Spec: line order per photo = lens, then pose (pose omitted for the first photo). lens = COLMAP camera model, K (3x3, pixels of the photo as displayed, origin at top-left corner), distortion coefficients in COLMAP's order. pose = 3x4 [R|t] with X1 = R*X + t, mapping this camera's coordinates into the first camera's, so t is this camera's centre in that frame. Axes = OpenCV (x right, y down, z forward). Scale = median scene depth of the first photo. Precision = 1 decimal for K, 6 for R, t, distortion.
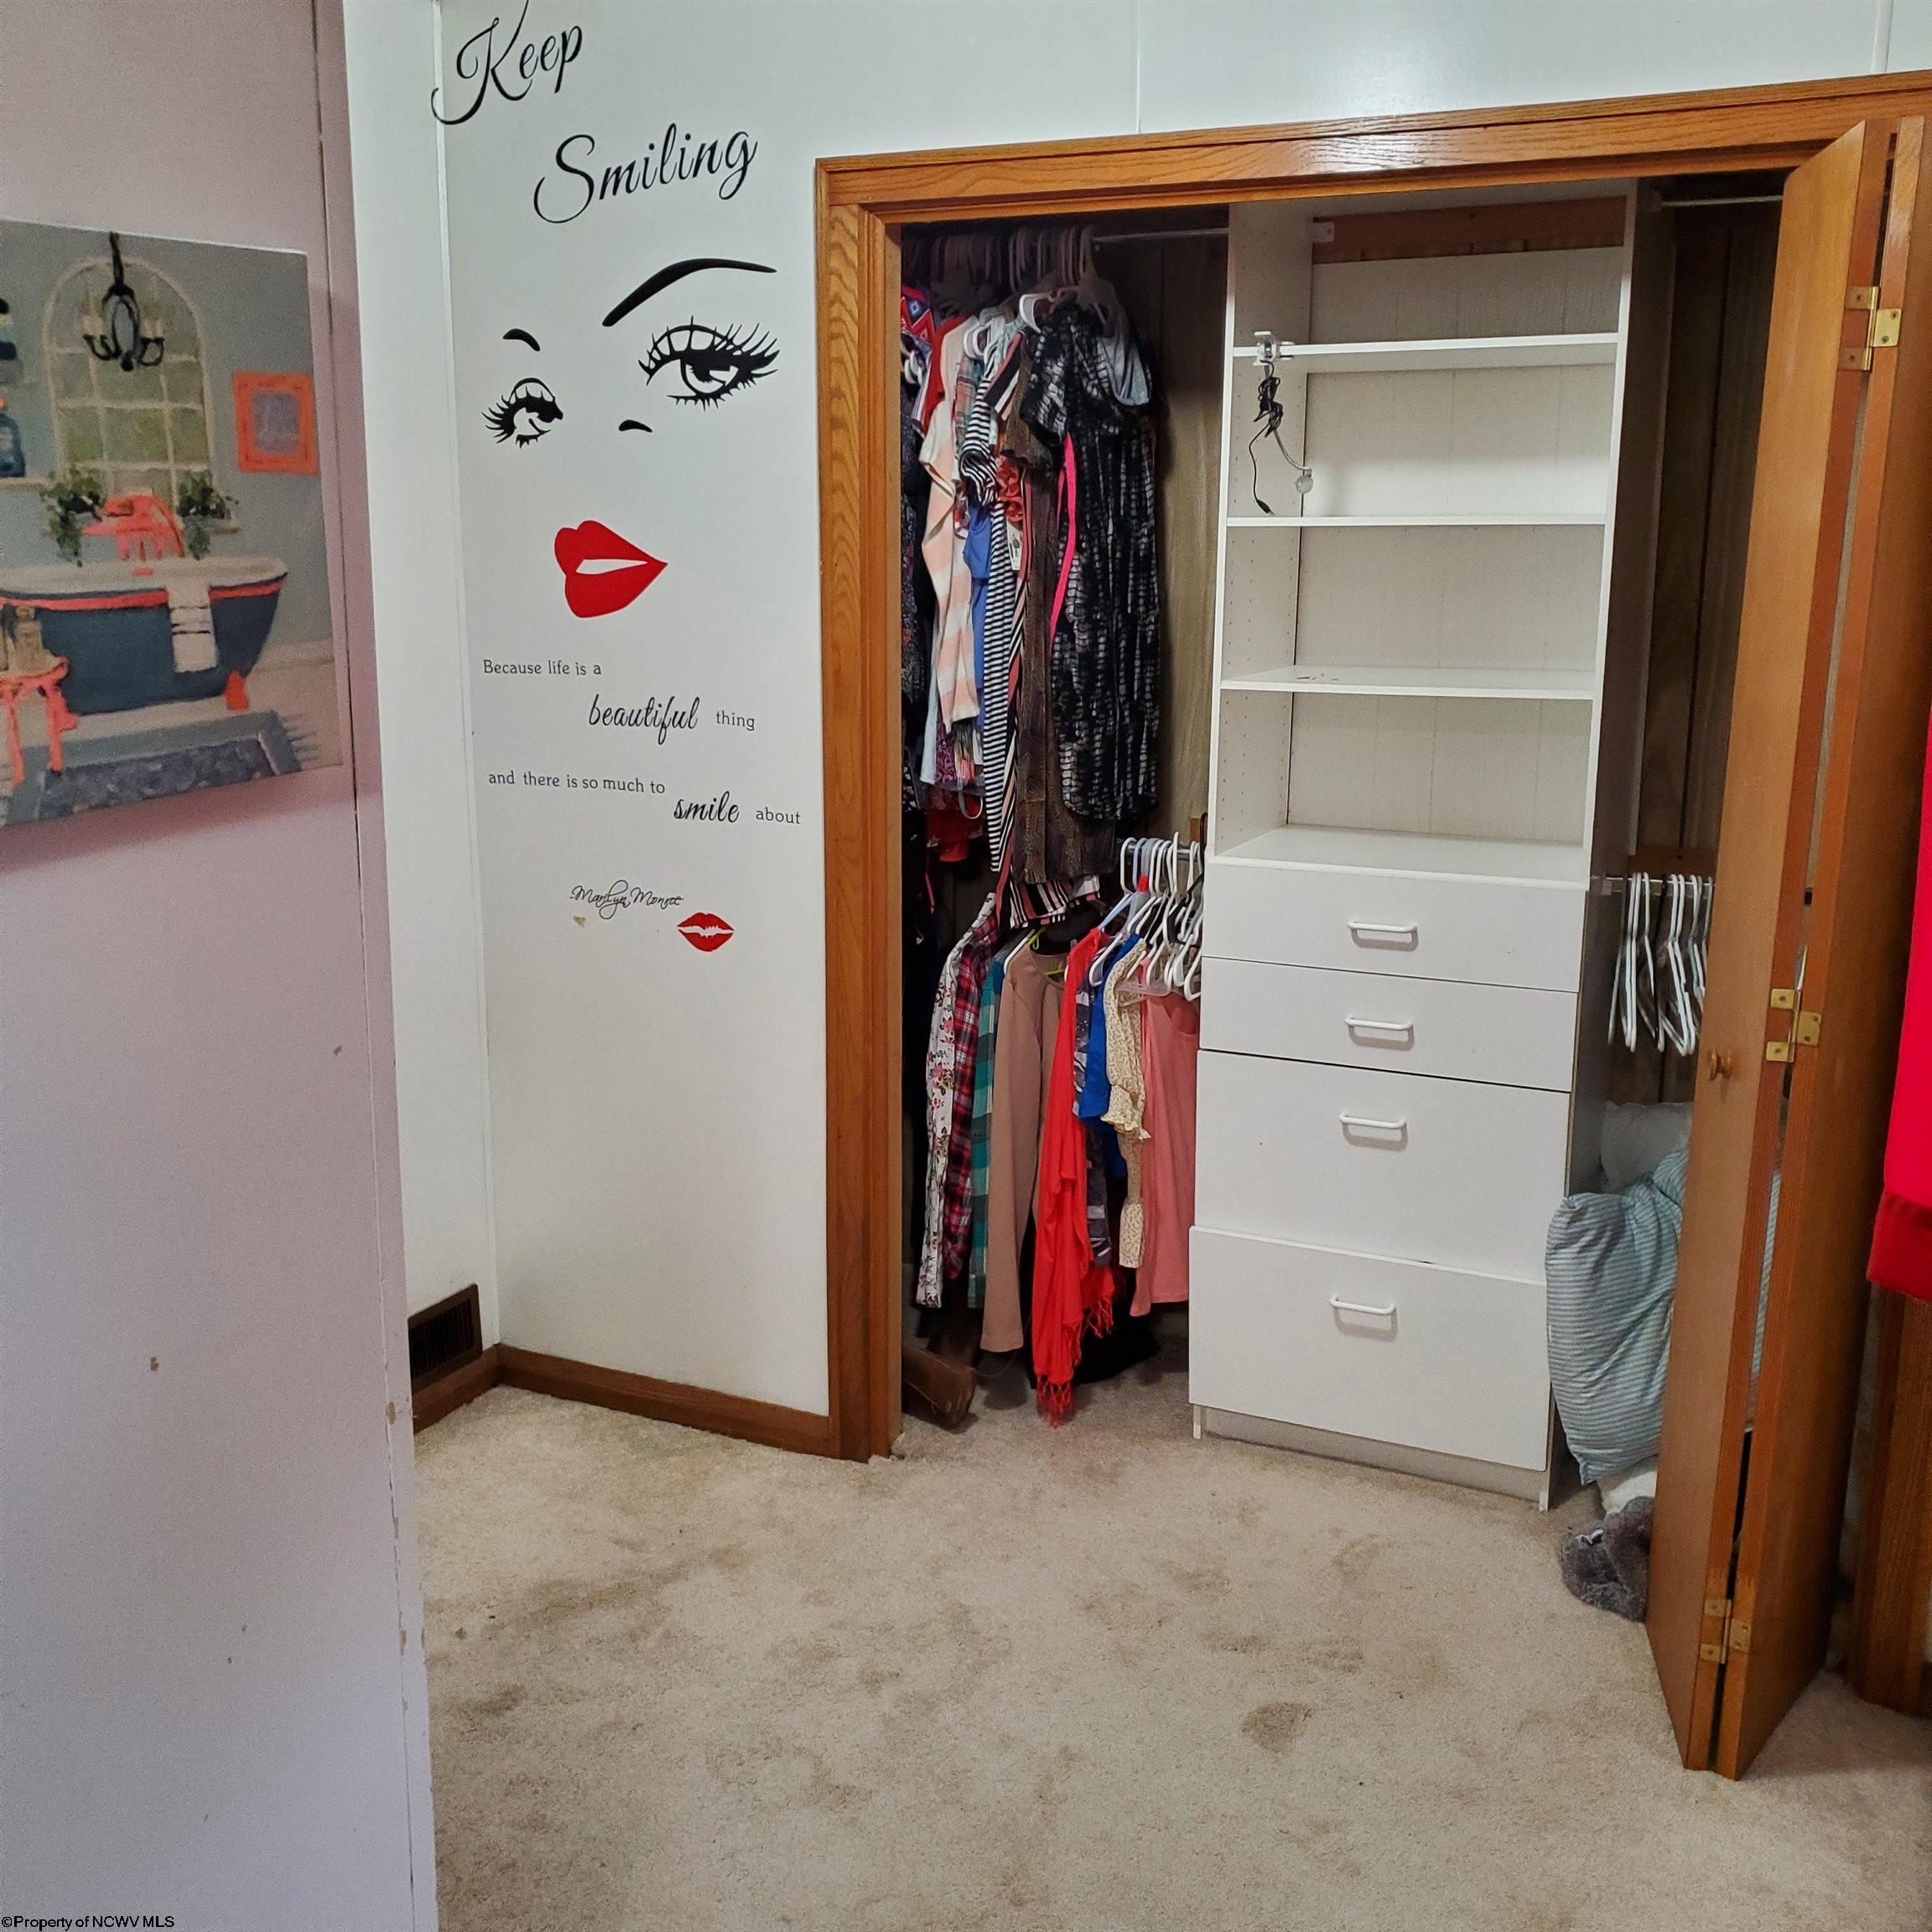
lens RADIAL K [[2046.7, 0, 966.0], [0, 2046.7, 966.0], [0, 0, 1]] dist [0.017658, -0.032441]
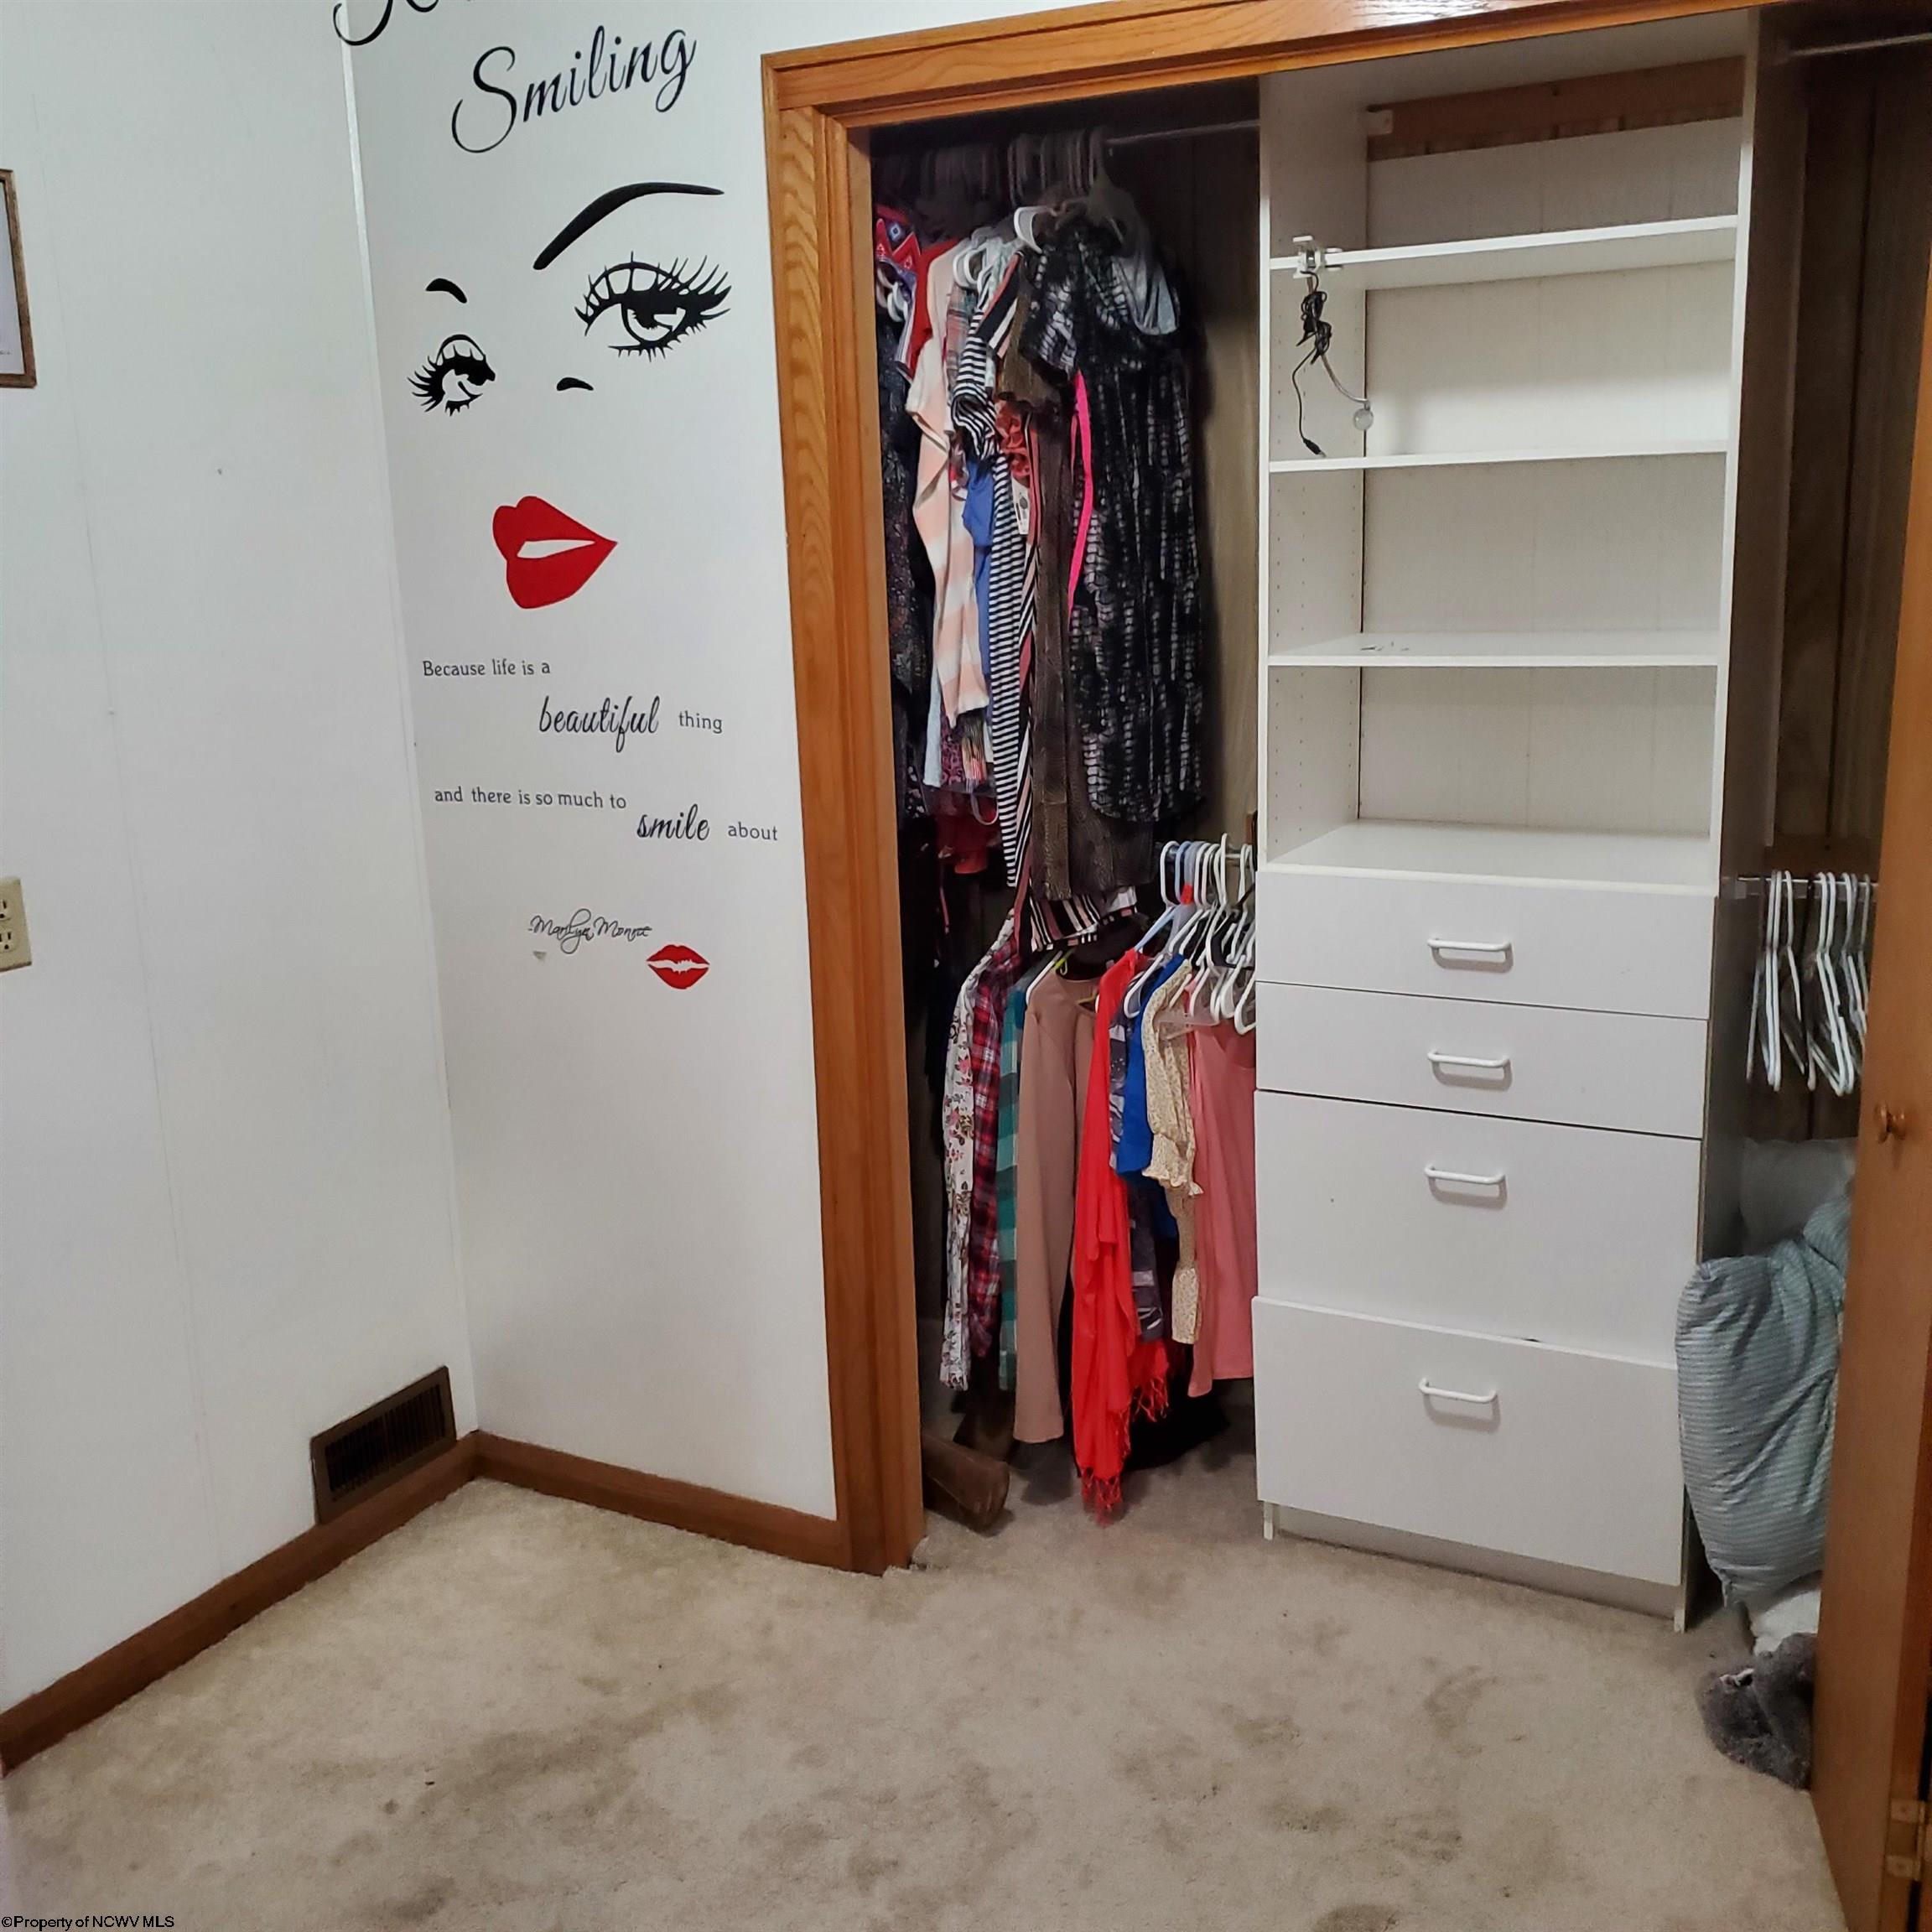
lens RADIAL K [[2056.4, 0, 958.5], [0, 2056.4, 958.5], [0, 0, 1]] dist [-0.000696, 0.012658]
pose [[0.997857, -0.026714, -0.059724, 0.044395], [0.027257, 0.999594, 0.008298, -0.024906], [0.059478, -0.009908, 0.998180, 0.144165]]
